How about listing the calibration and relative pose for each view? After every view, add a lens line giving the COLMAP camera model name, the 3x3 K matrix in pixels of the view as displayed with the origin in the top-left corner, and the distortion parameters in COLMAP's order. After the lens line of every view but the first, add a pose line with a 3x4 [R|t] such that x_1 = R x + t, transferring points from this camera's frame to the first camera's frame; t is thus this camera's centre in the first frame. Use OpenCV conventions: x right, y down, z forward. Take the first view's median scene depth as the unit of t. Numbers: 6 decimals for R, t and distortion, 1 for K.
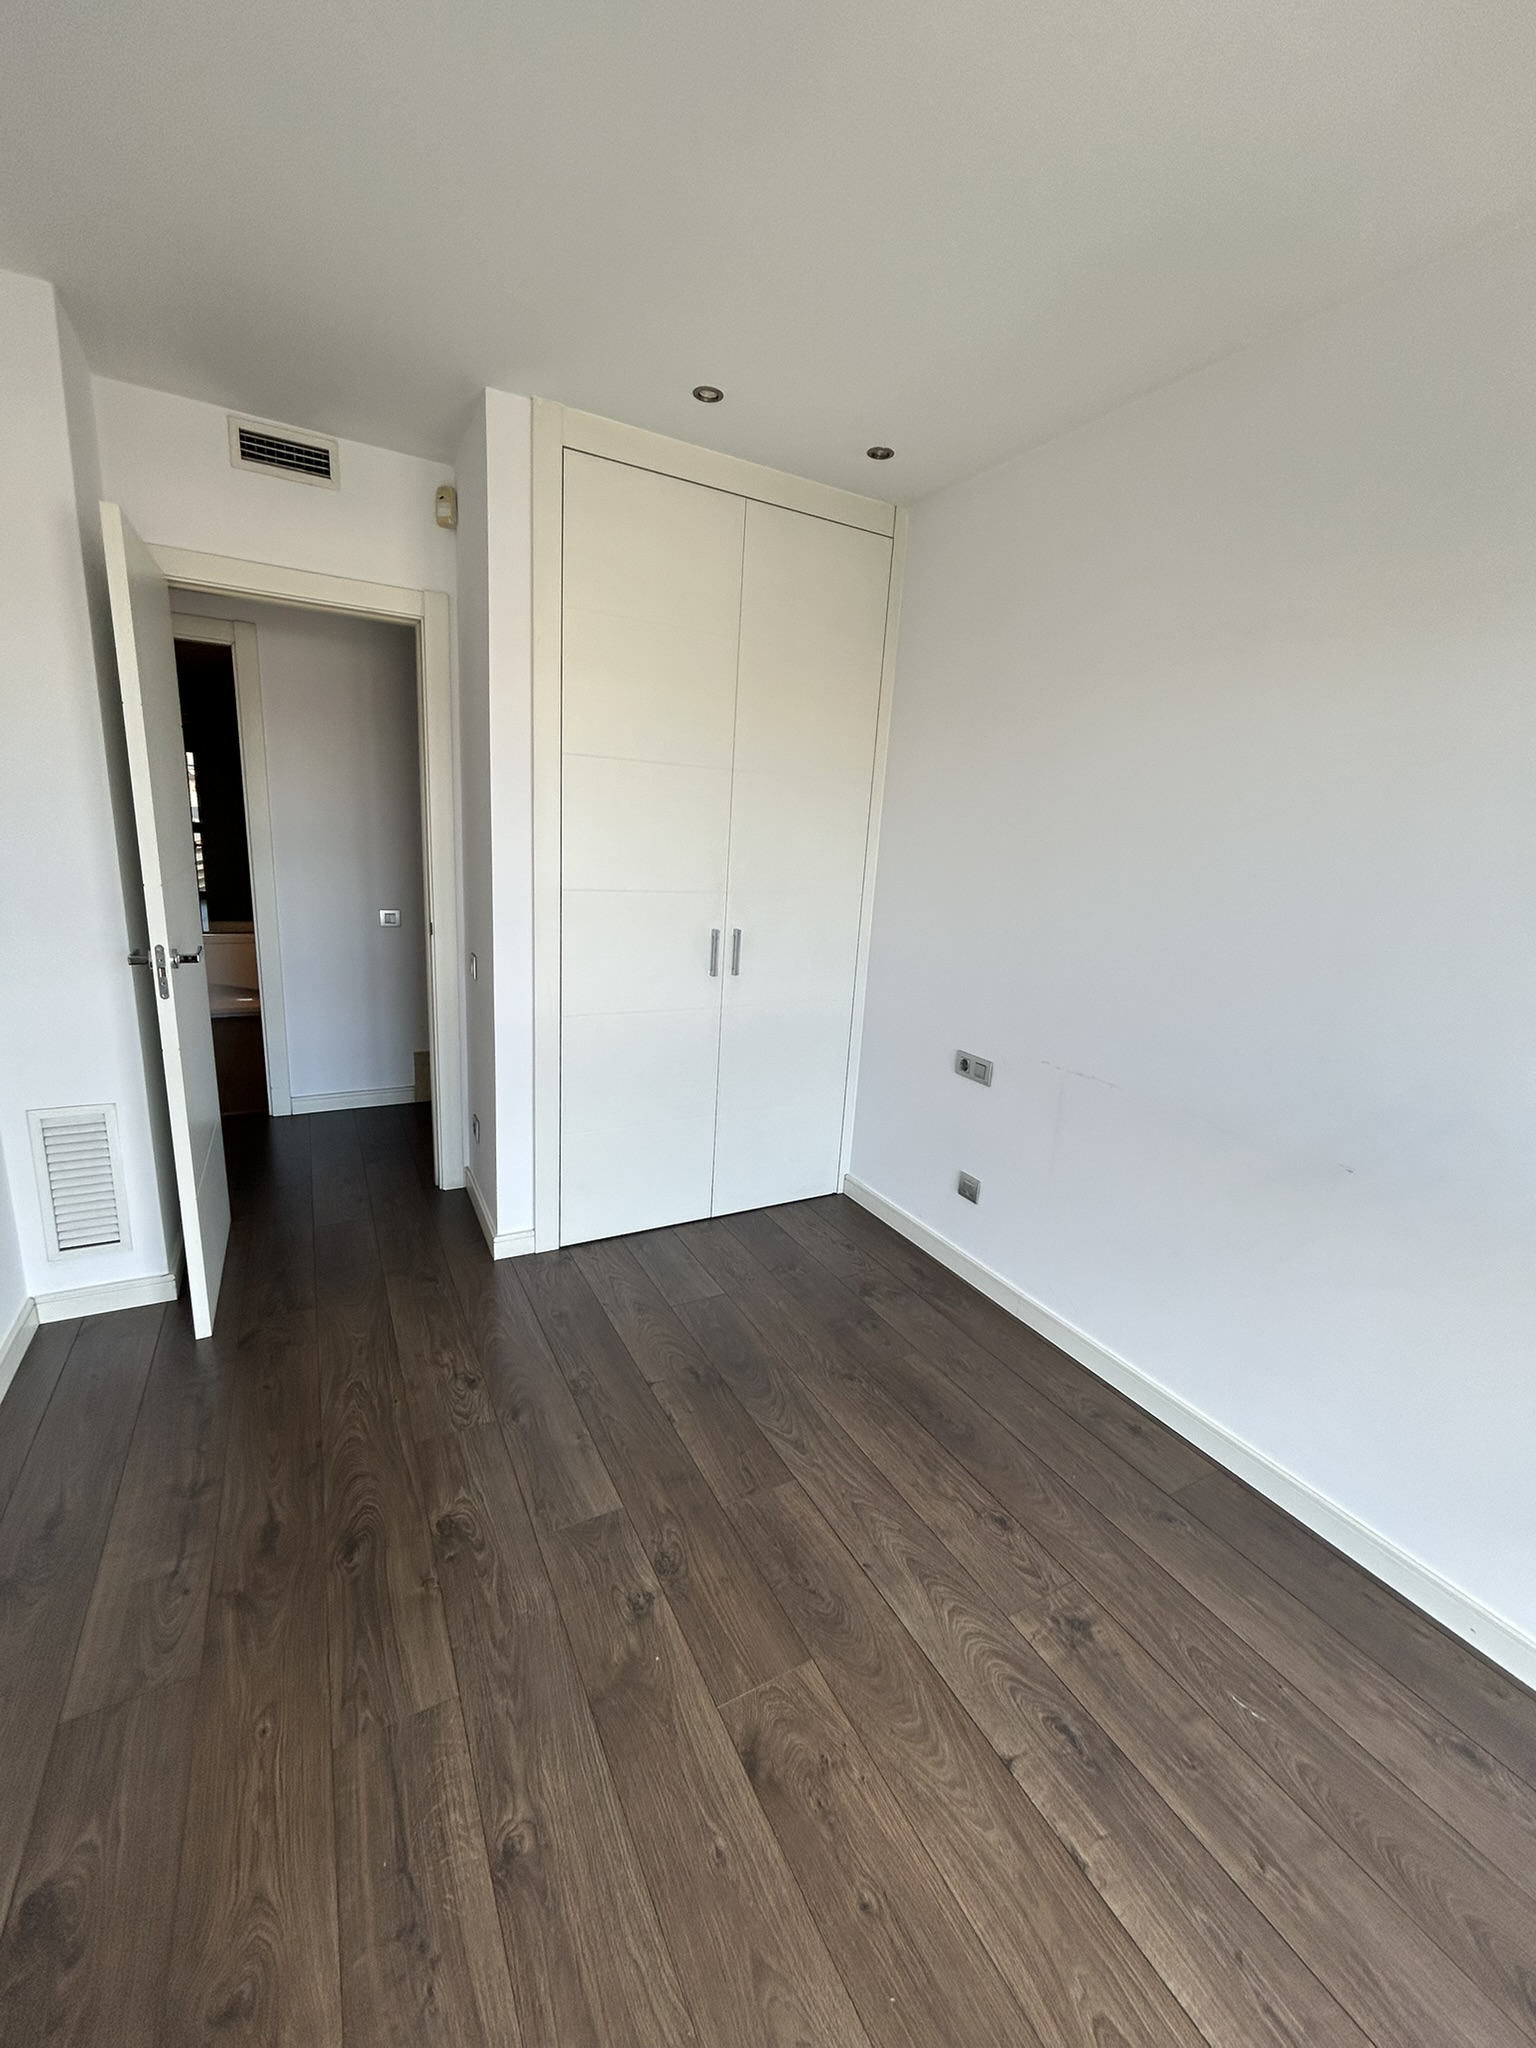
lens RADIAL K [[823.2, 0, 769.7], [0, 823.2, 1023.6], [0, 0, 1]] dist [0.003238, 0.000138]
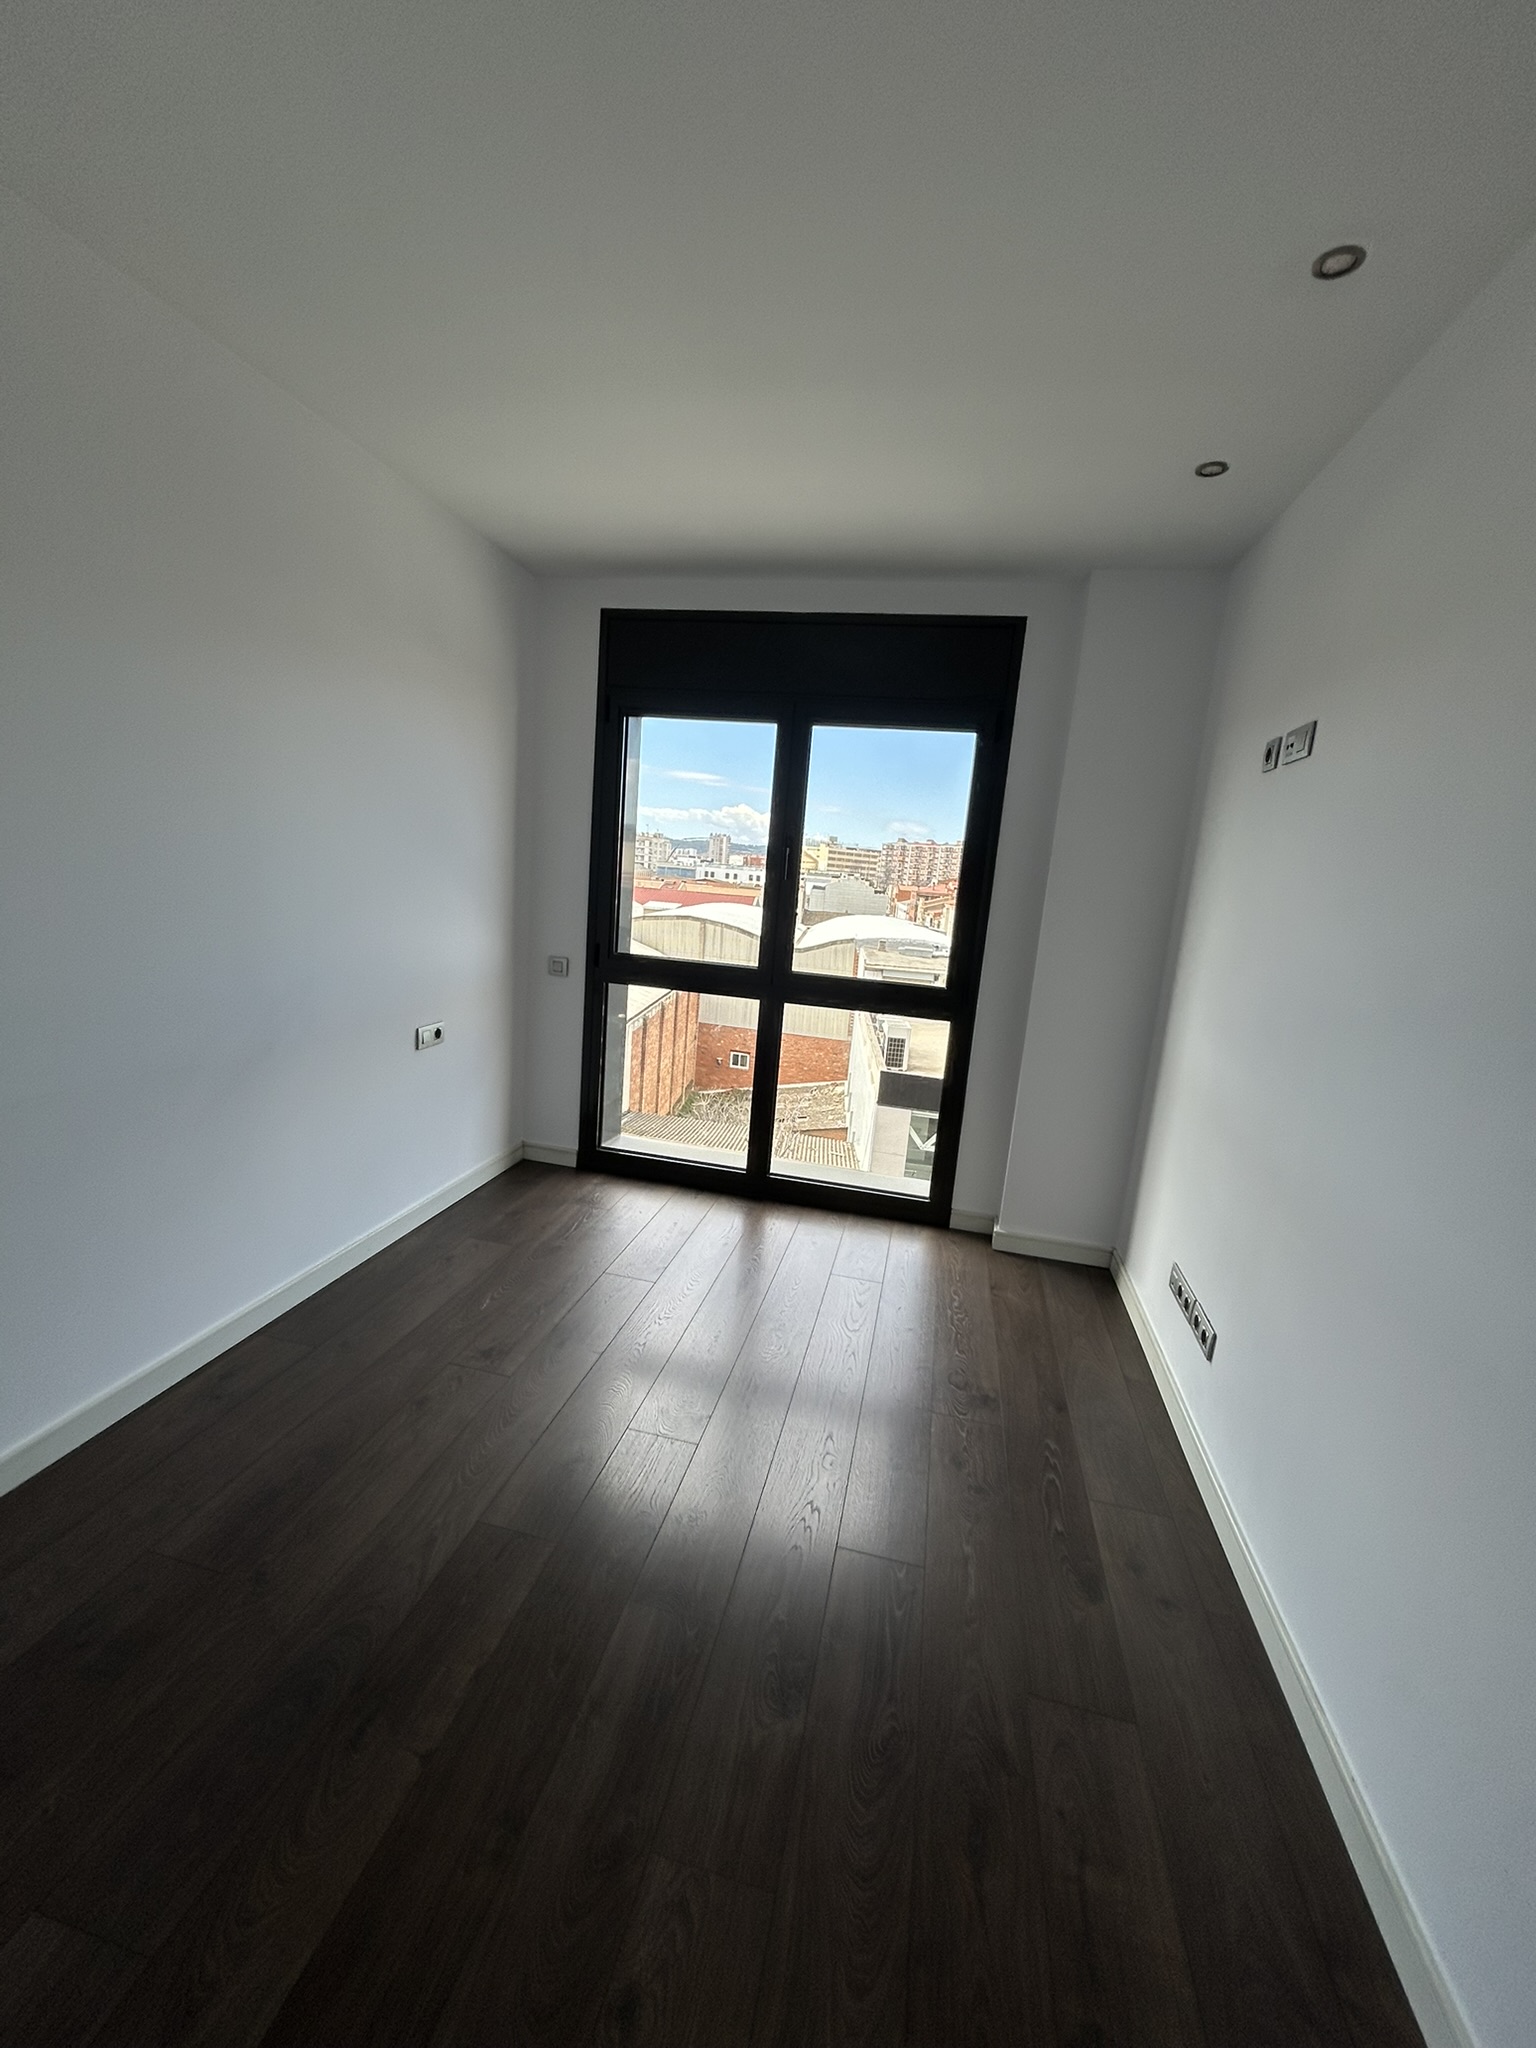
lens RADIAL K [[823.2, 0, 778.1], [0, 823.2, 1010.2], [0, 0, 1]] dist [0.003238, 0.000138]
pose [[-0.738722, -0.231207, 0.633113, -0.723059], [0.034575, 0.925088, 0.378176, -0.345664], [-0.673123, 0.301257, -0.675389, 1.313212]]
